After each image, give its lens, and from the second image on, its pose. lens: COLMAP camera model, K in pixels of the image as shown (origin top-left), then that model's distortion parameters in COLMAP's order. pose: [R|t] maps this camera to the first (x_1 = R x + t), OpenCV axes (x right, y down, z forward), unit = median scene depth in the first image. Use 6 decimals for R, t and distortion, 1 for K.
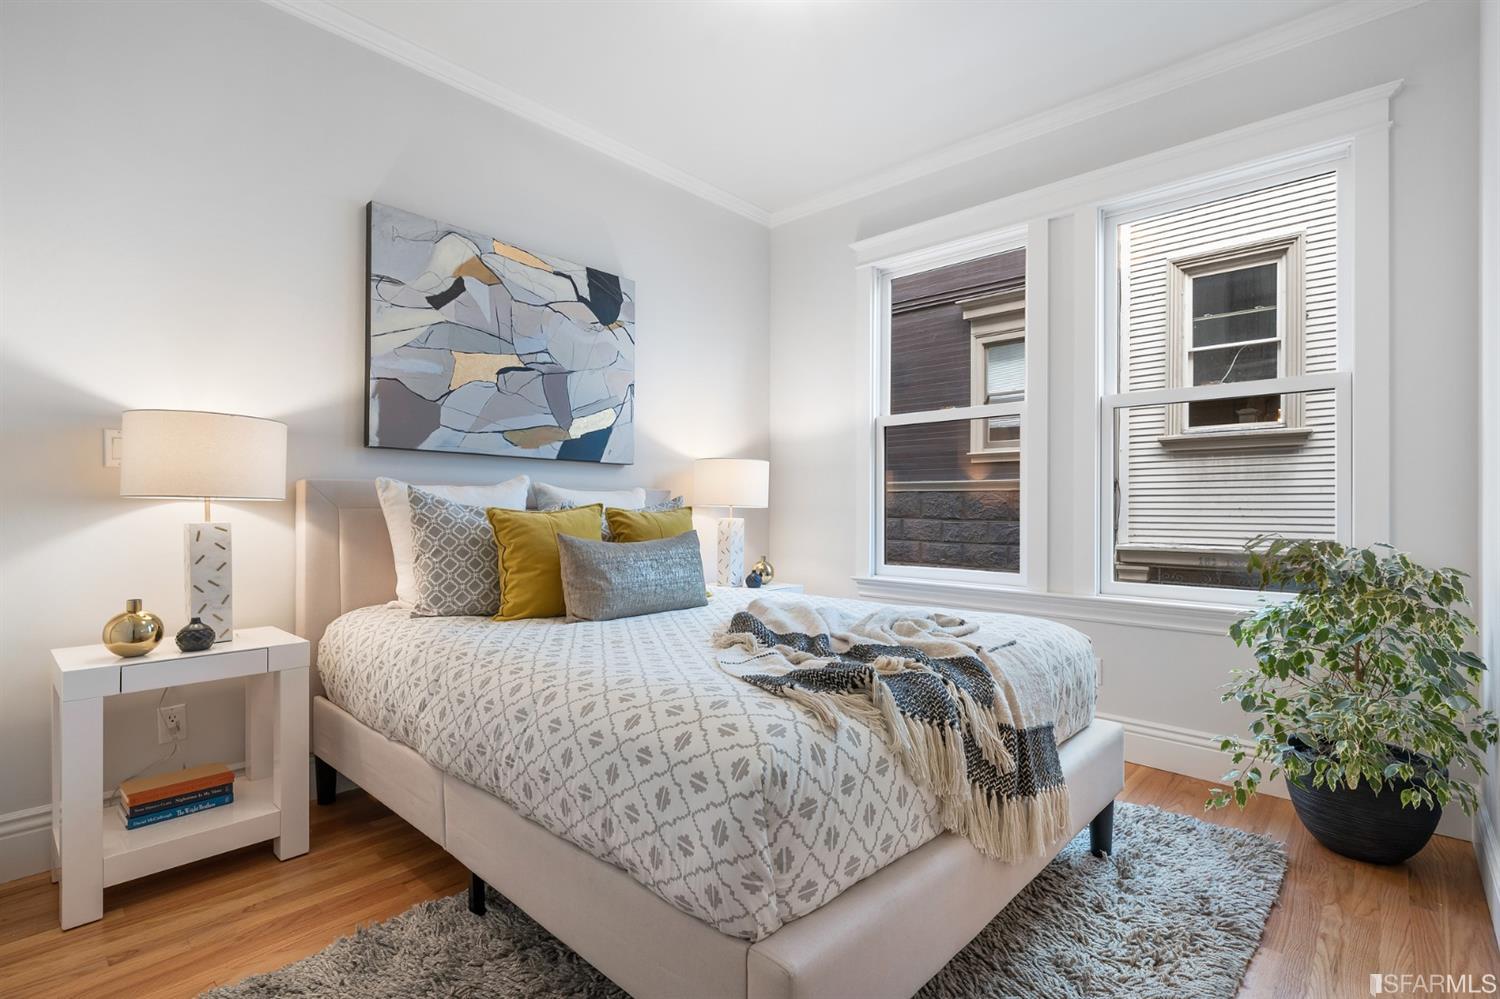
lens RADIAL K [[696.6, 0, 754.6], [0, 696.6, 498.8], [0, 0, 1]] dist [-0.002559, -0.001038]
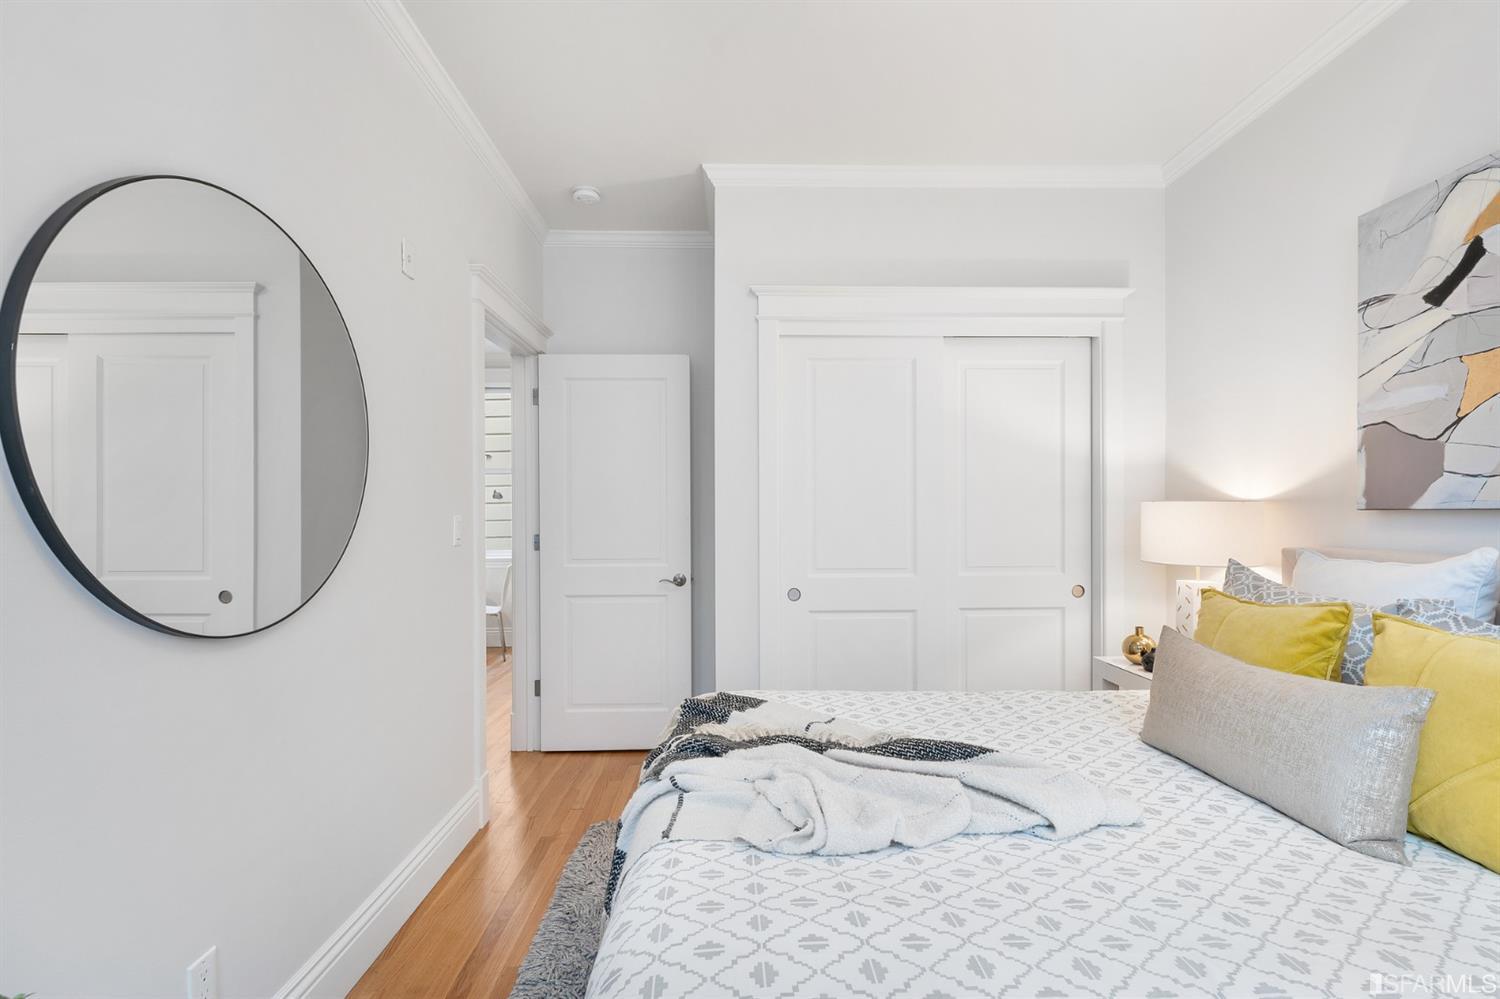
lens RADIAL K [[652.1, 0, 751.0], [0, 652.1, 506.1], [0, 0, 1]] dist [0.000983, -0.000297]
pose [[-0.710227, -0.014377, -0.703826, 0.590919], [0.009817, 0.999492, -0.030322, -0.070028], [0.703905, -0.028445, -0.709725, 1.165933]]
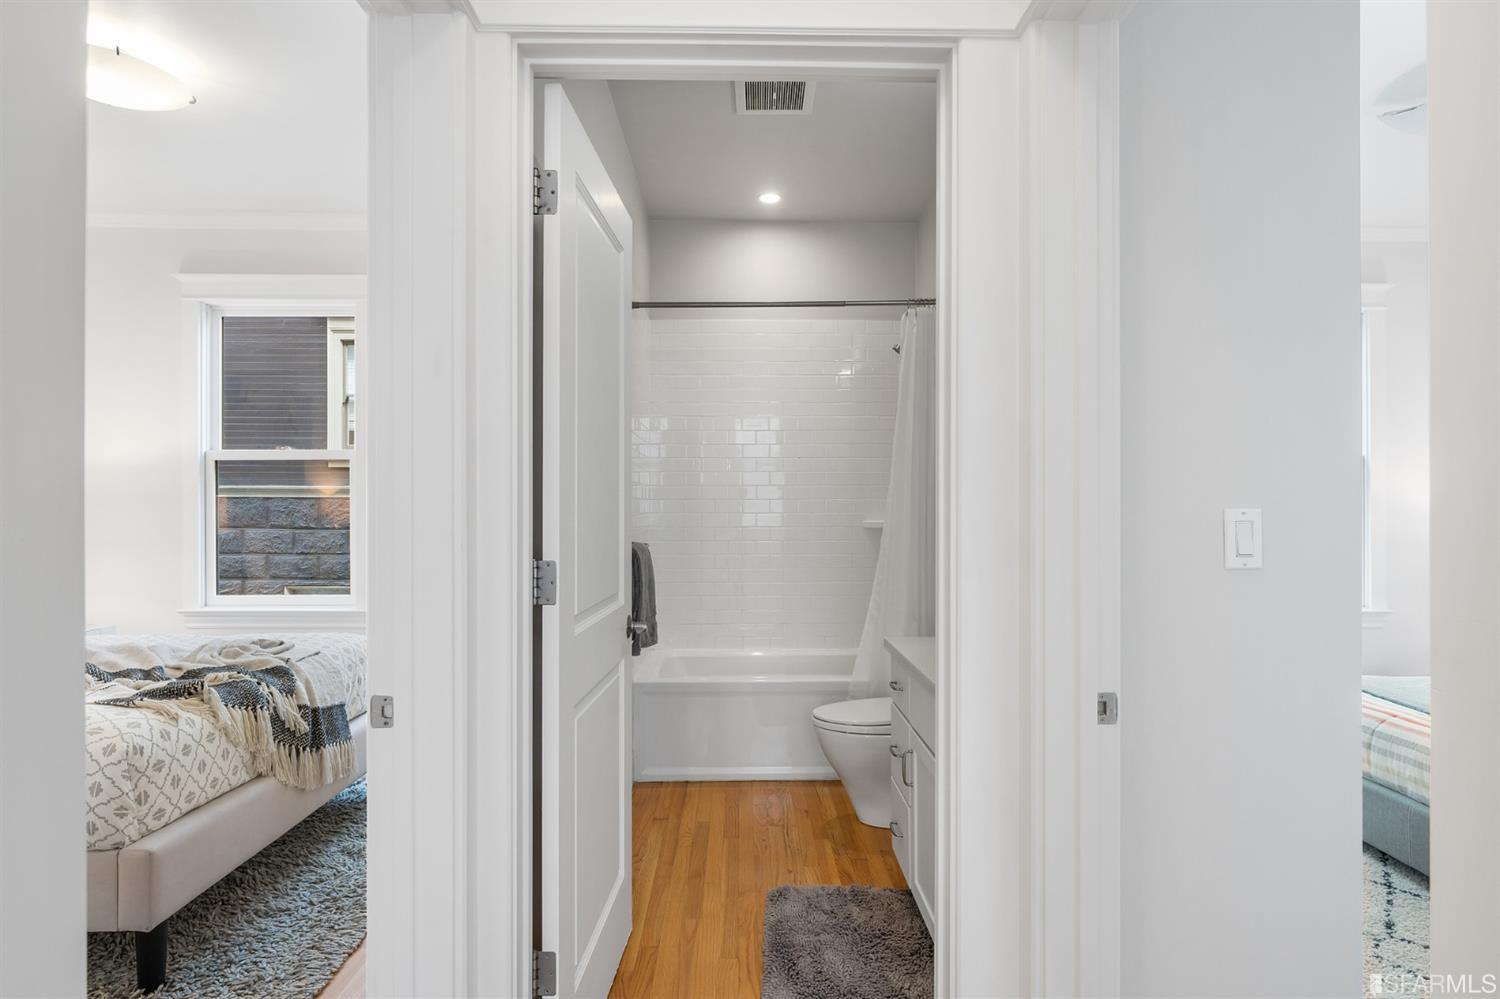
lens RADIAL K [[828.2, 0, 754.3], [0, 828.2, 500.7], [0, 0, 1]] dist [-0.003468, 0.001523]
pose [[0.726651, -0.007968, 0.686960, -0.118237], [-0.006440, 0.999810, 0.018409, -0.117122], [-0.686976, -0.017801, 0.726462, -0.689401]]
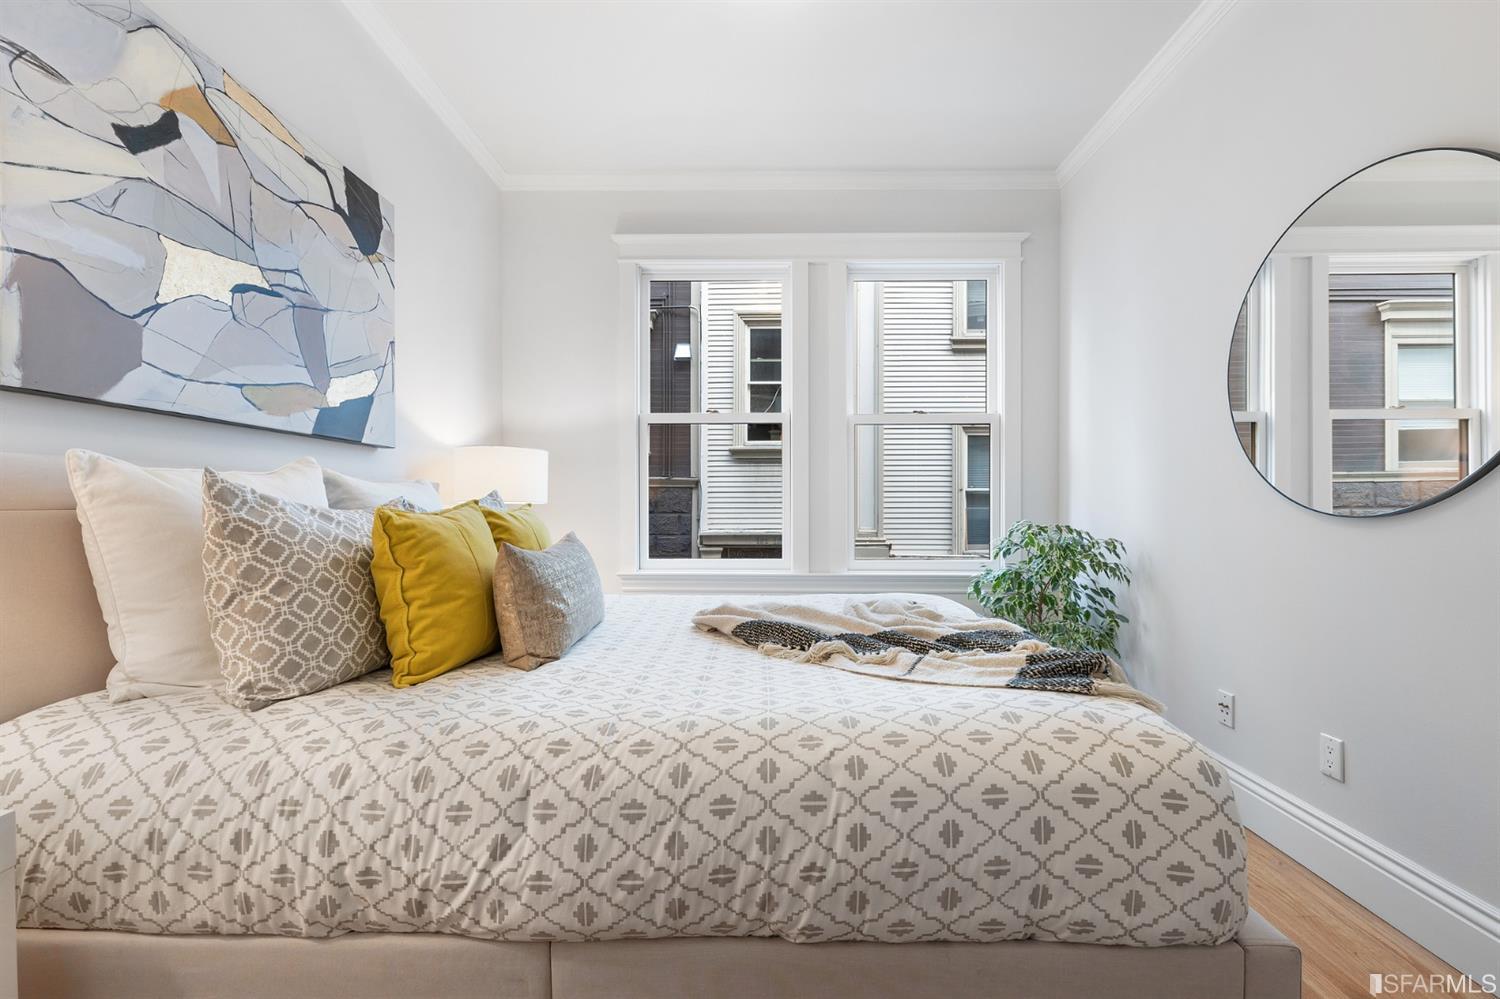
lens RADIAL K [[619.4, 0, 745.7], [0, 619.4, 503.5], [0, 0, 1]] dist [-0.005874, -0.000514]
pose [[0.750475, -0.005153, 0.660879, -0.496350], [-0.005023, 0.999896, 0.013499, 0.000101], [-0.660880, -0.013450, 0.750371, 0.360237]]
